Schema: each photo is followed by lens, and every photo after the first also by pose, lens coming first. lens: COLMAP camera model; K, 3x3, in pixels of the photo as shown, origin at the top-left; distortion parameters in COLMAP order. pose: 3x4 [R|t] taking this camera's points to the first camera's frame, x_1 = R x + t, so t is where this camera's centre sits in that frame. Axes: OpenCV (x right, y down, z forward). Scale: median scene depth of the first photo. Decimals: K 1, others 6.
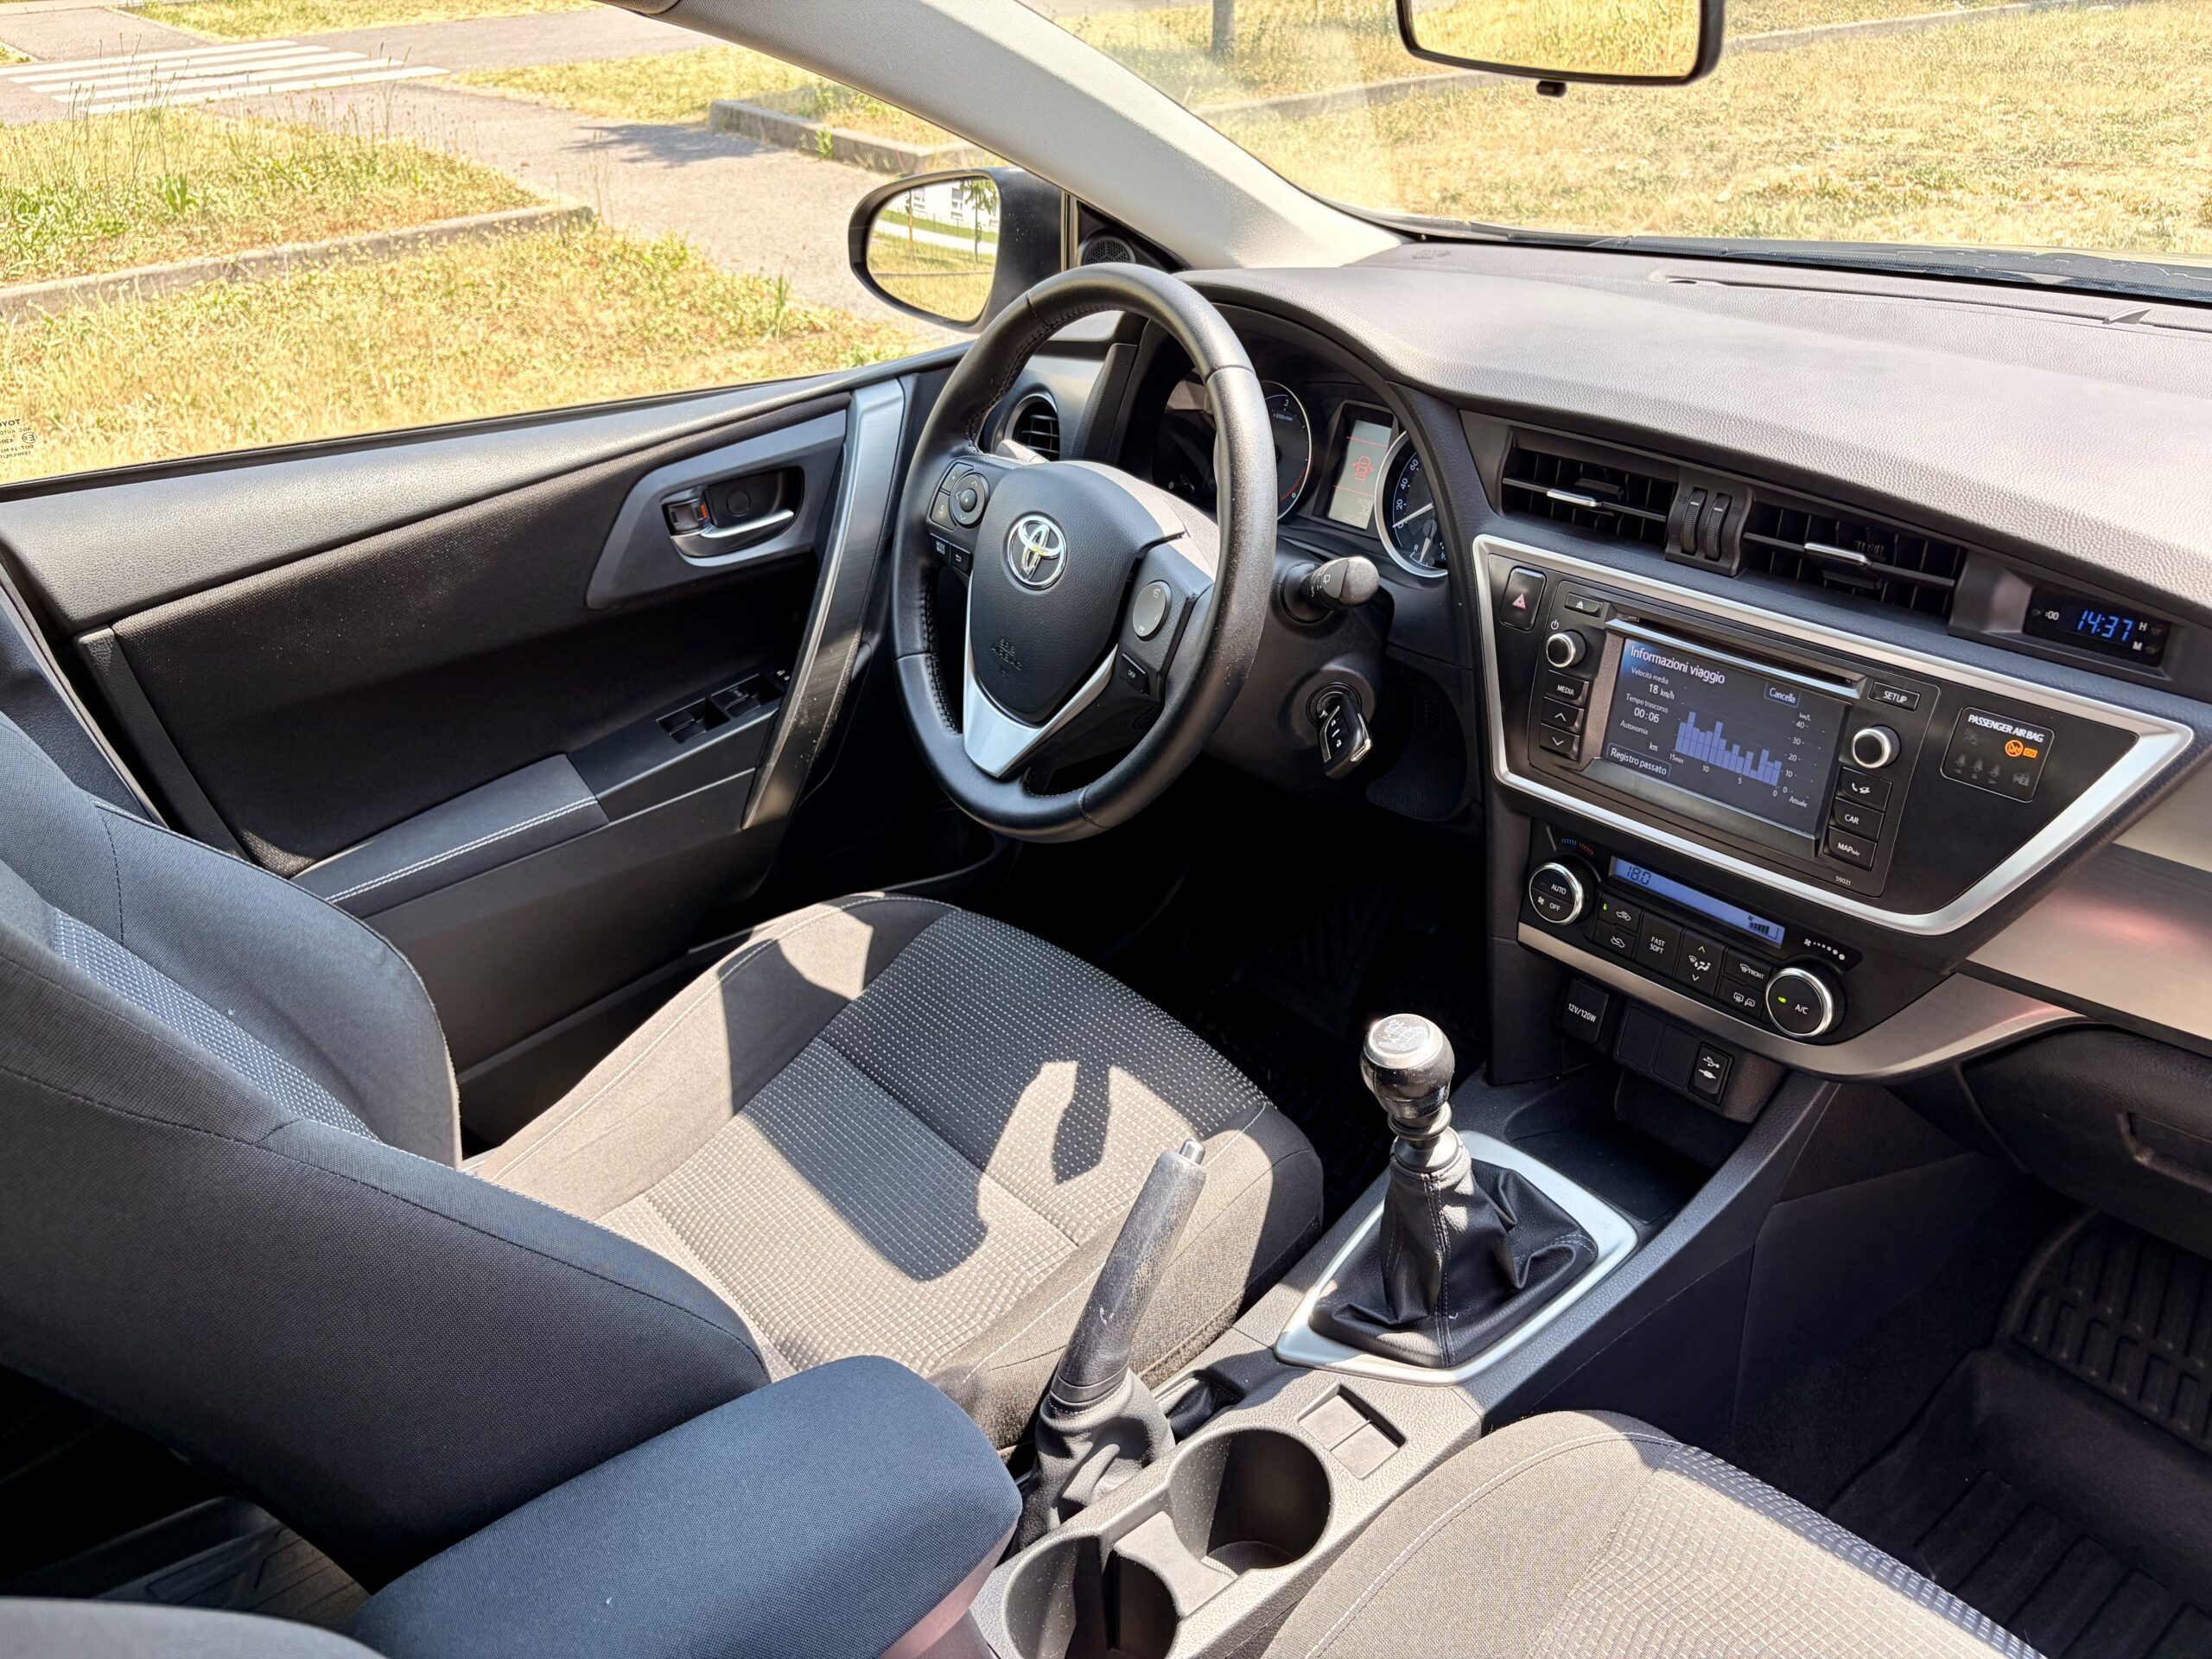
lens RADIAL K [[1689.2, 0, 1100.0], [0, 1689.2, 832.0], [0, 0, 1]] dist [0.036431, -0.043548]
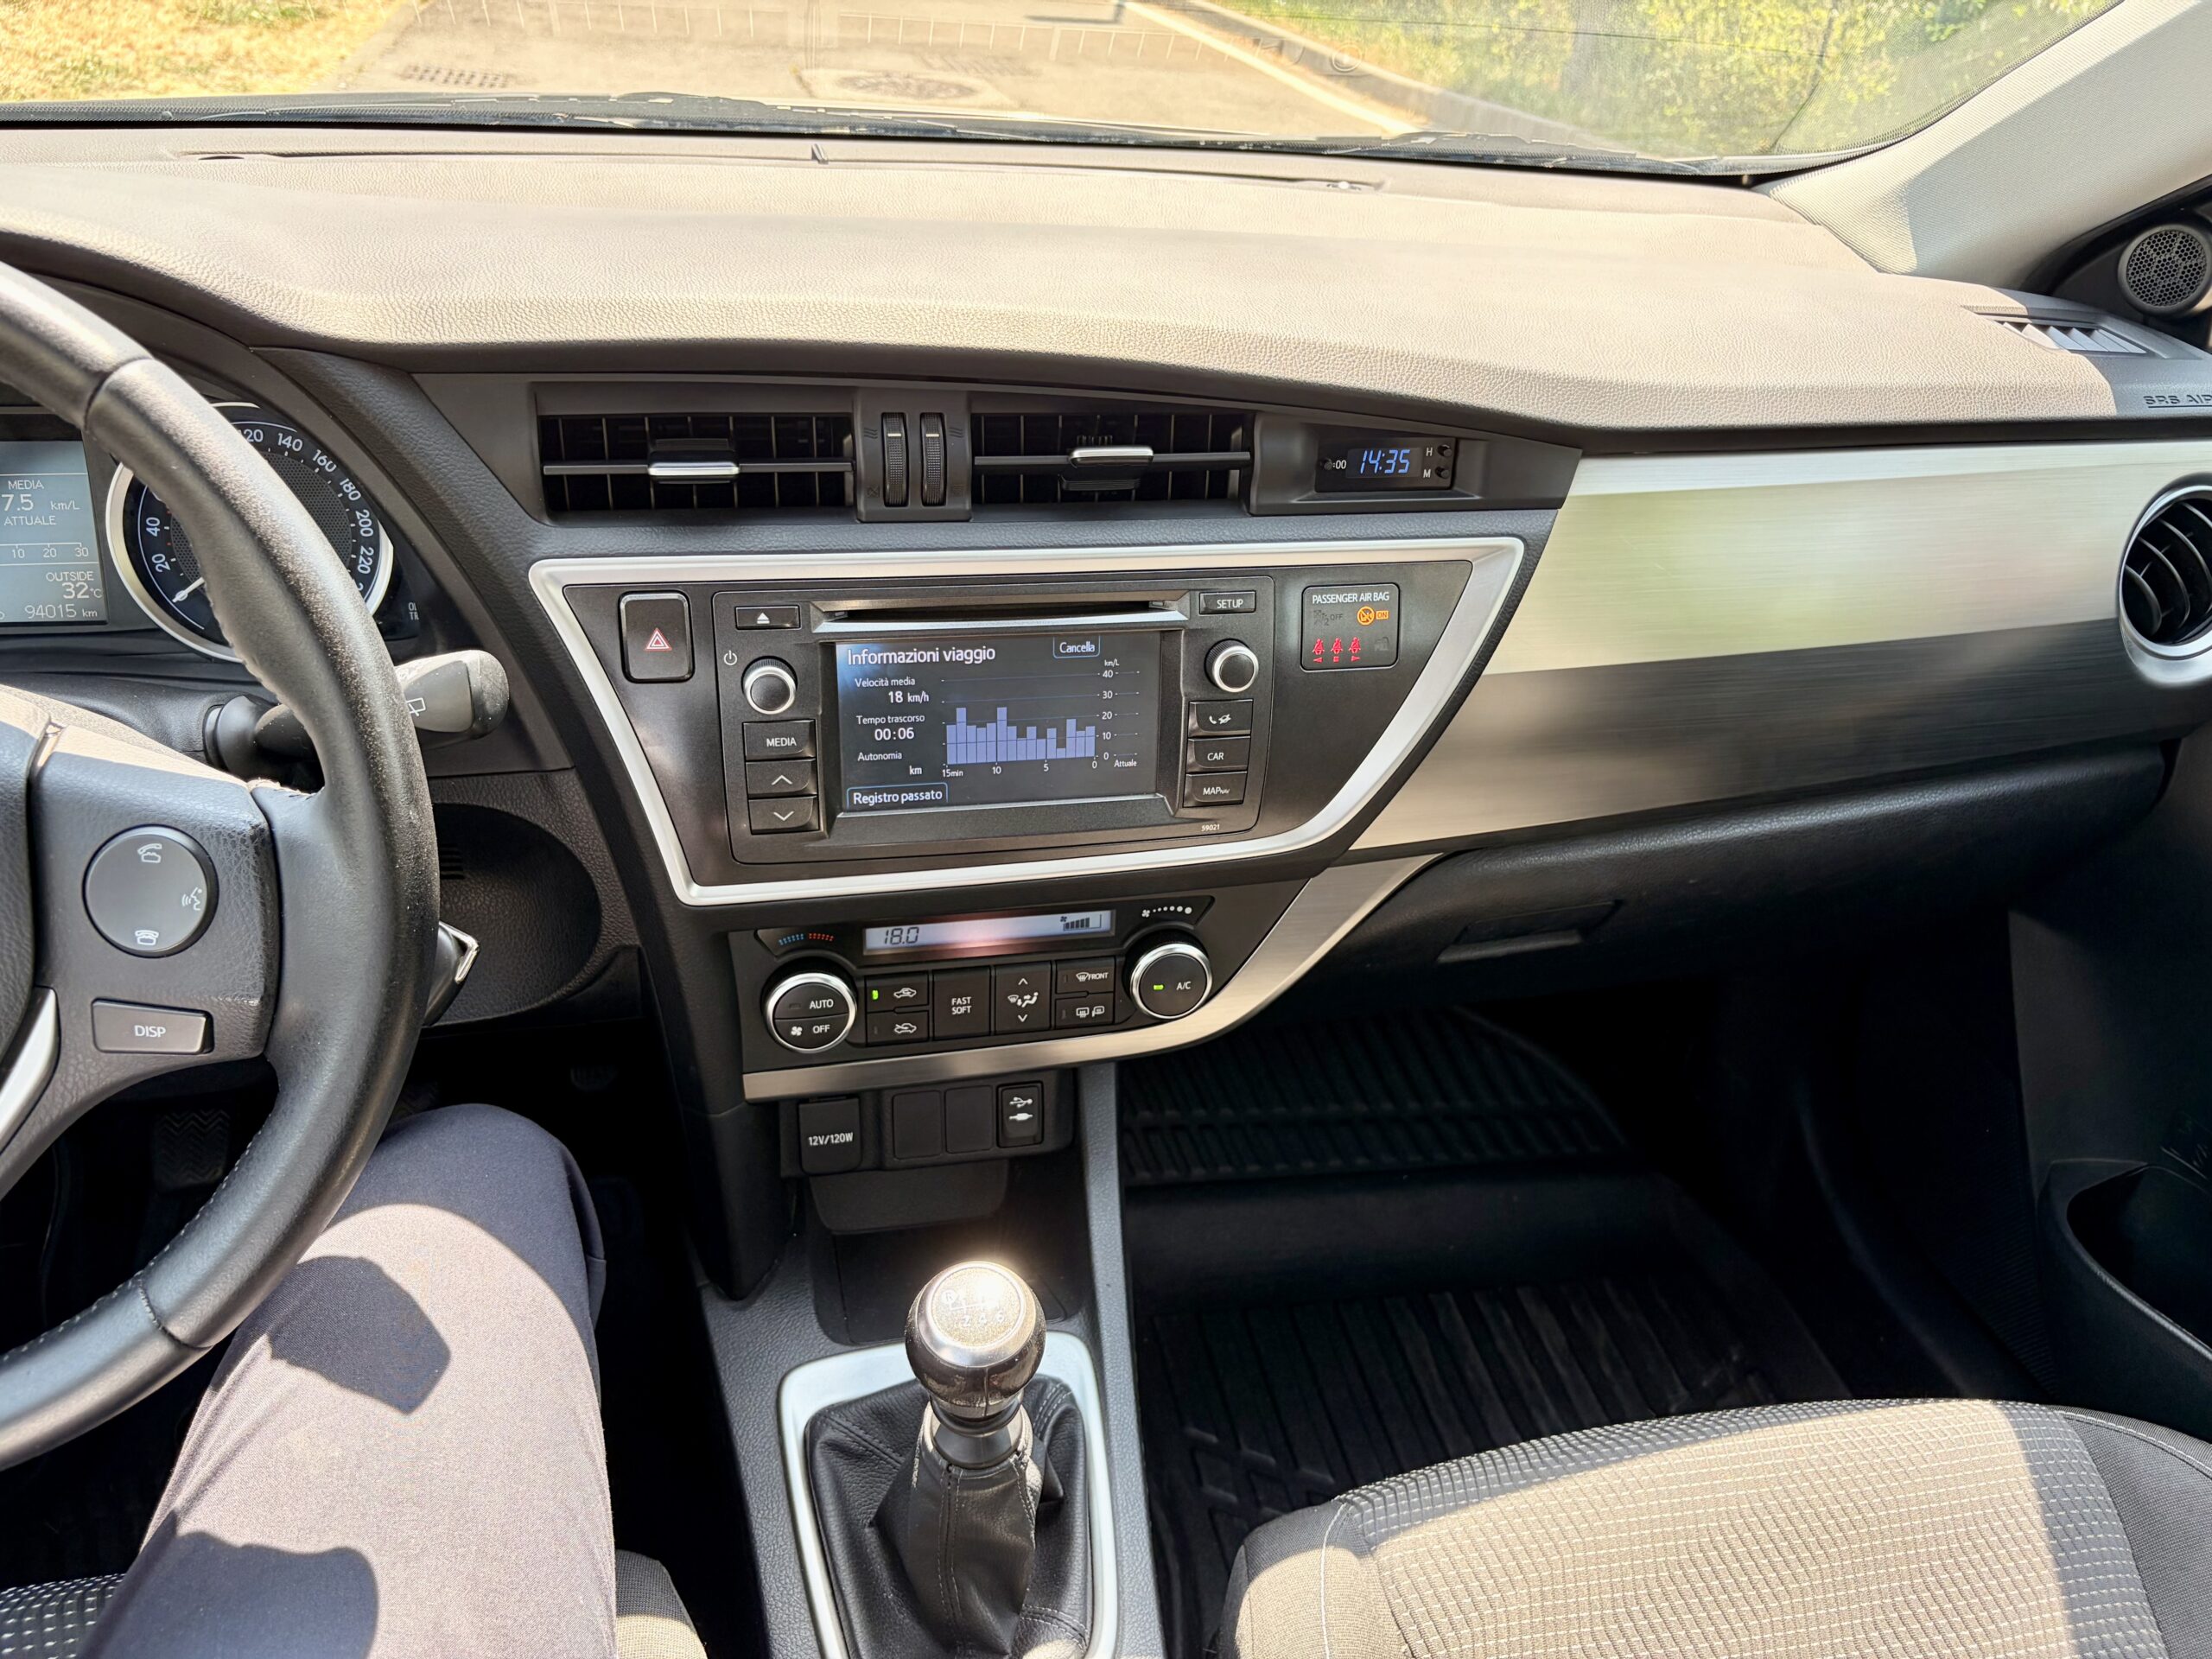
lens RADIAL K [[1689.2, 0, 1104.0], [0, 1689.2, 821.9], [0, 0, 1]] dist [0.036431, -0.043548]
pose [[0.418512, -0.389484, 0.820457, -0.252168], [0.344890, 0.903862, 0.253150, -0.189754], [-0.840178, 0.177021, 0.512606, 0.567983]]
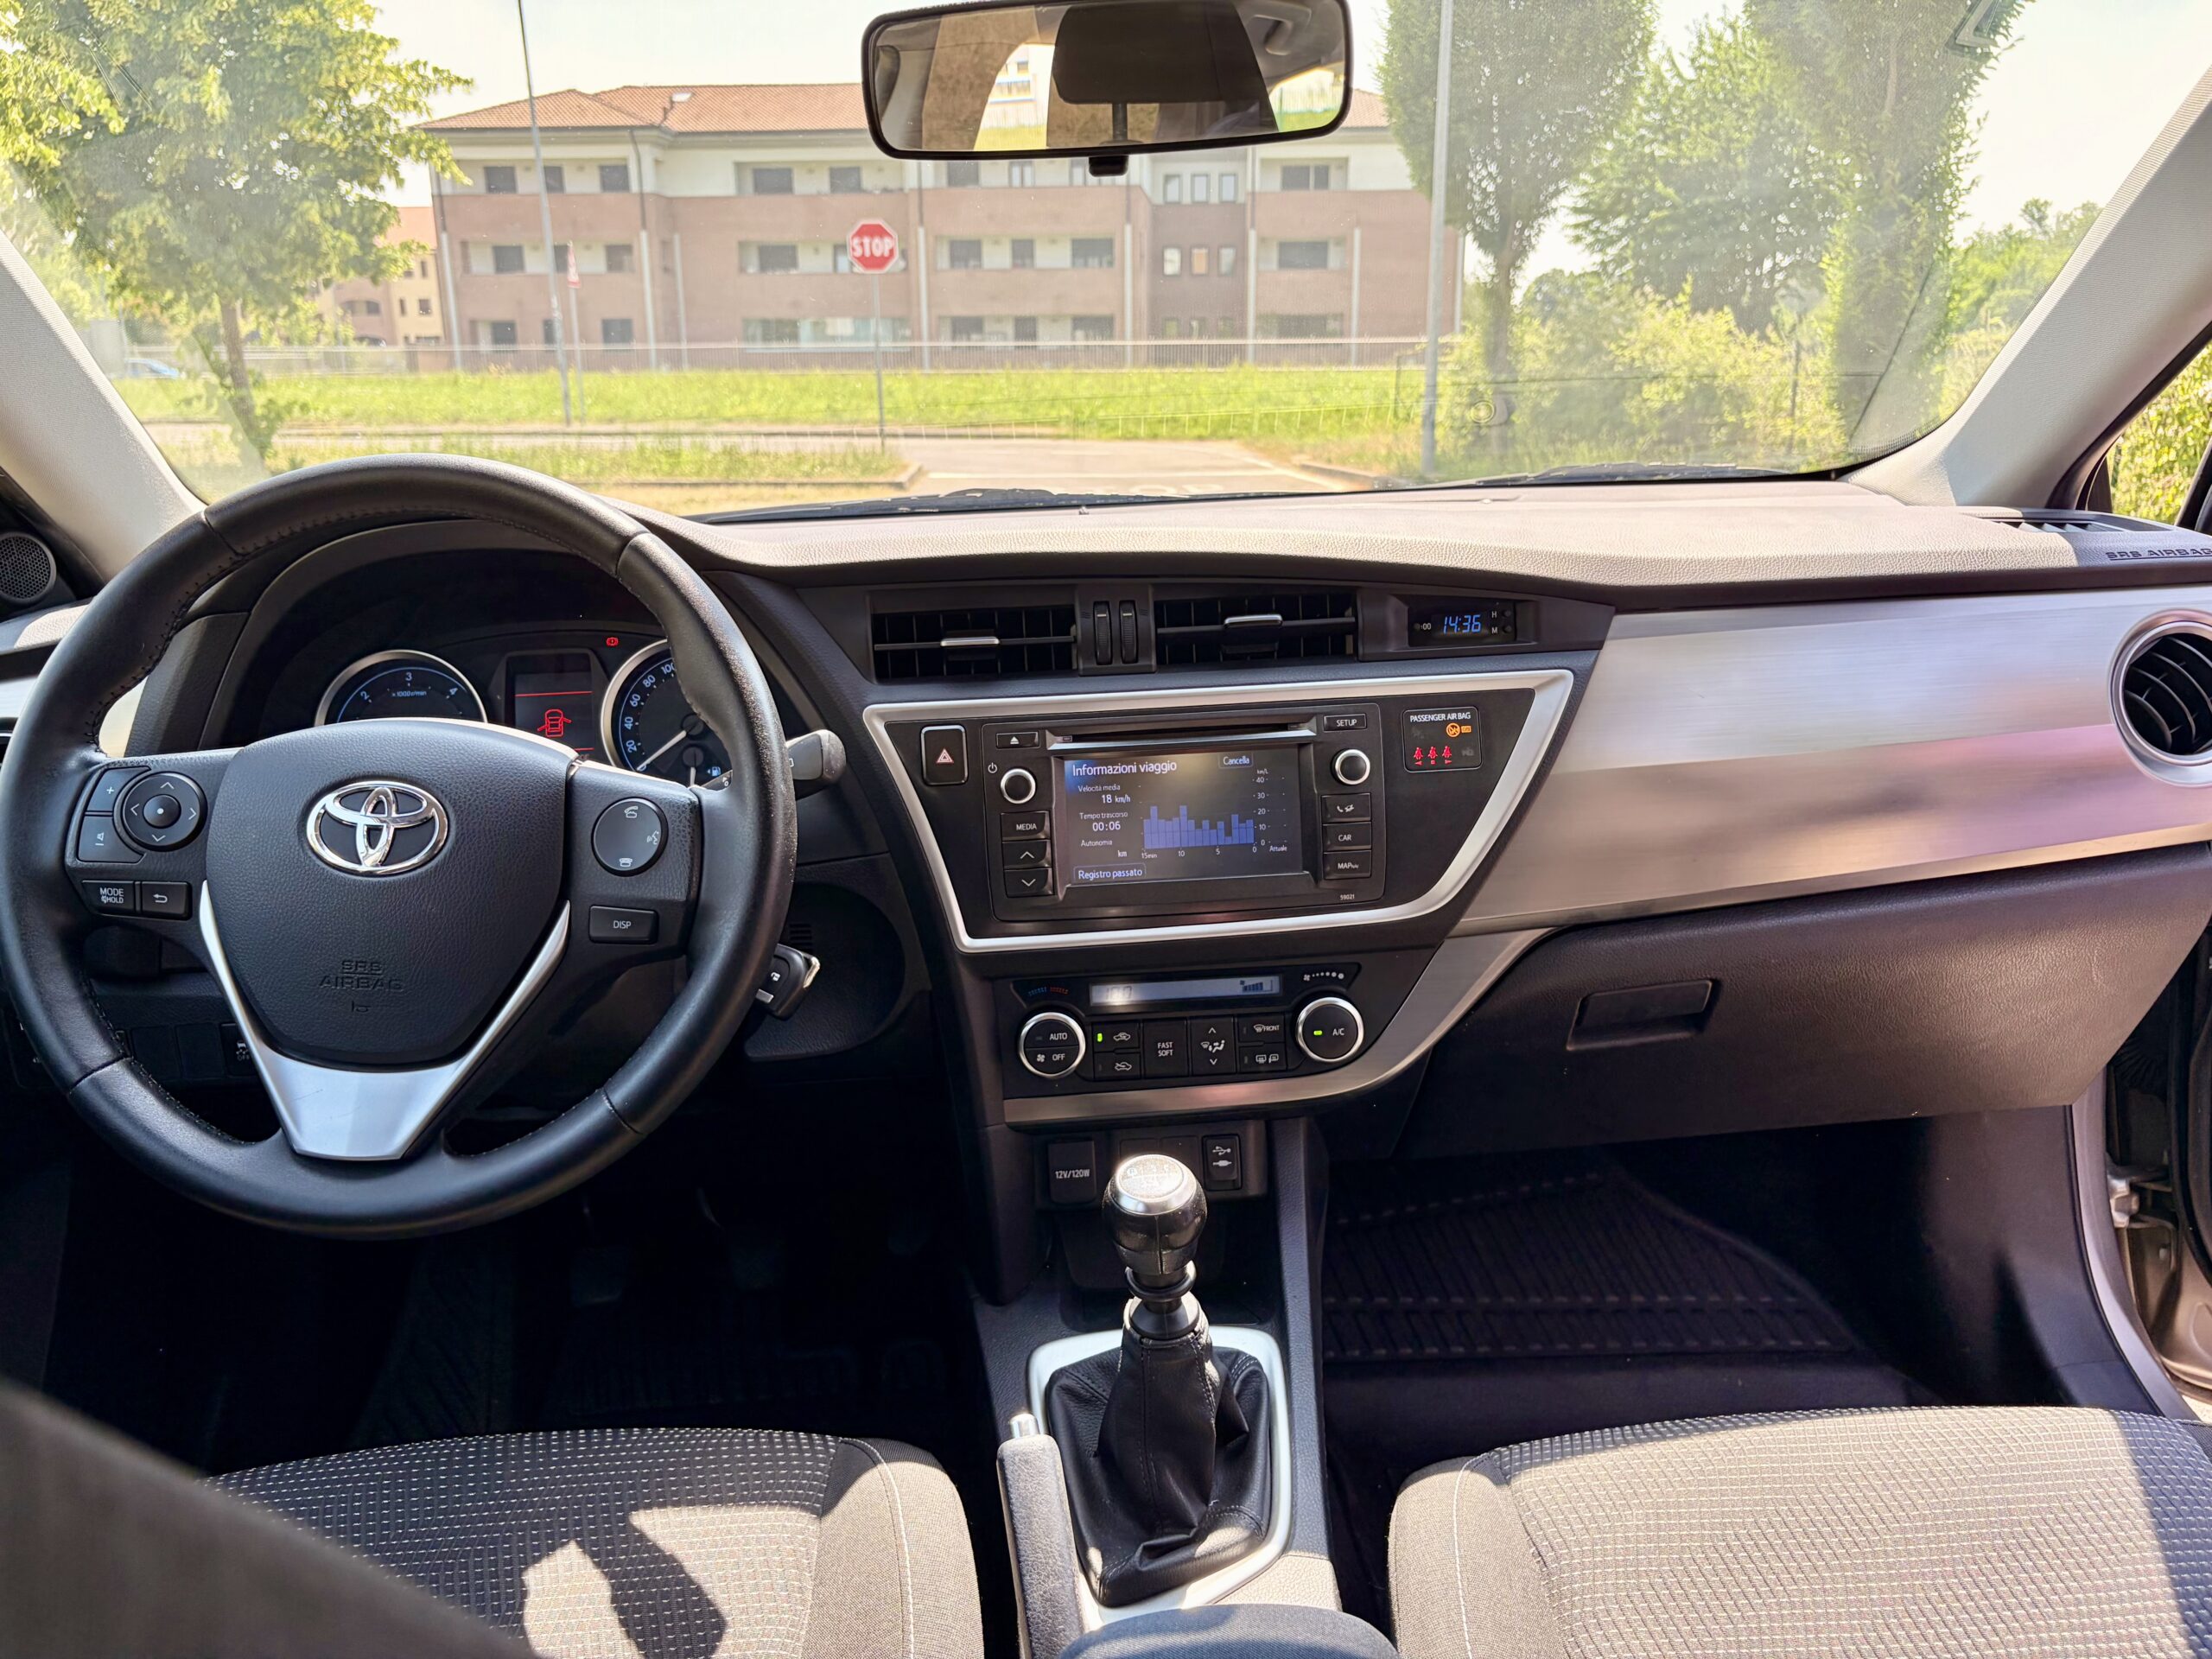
lens RADIAL K [[1689.2, 0, 1097.2], [0, 1689.2, 835.4], [0, 0, 1]] dist [0.036431, -0.043548]
pose [[0.576792, -0.180555, 0.796688, -0.492356], [0.389410, 0.918099, -0.073857, 0.008691], [-0.718103, 0.352838, 0.599861, 0.406303]]
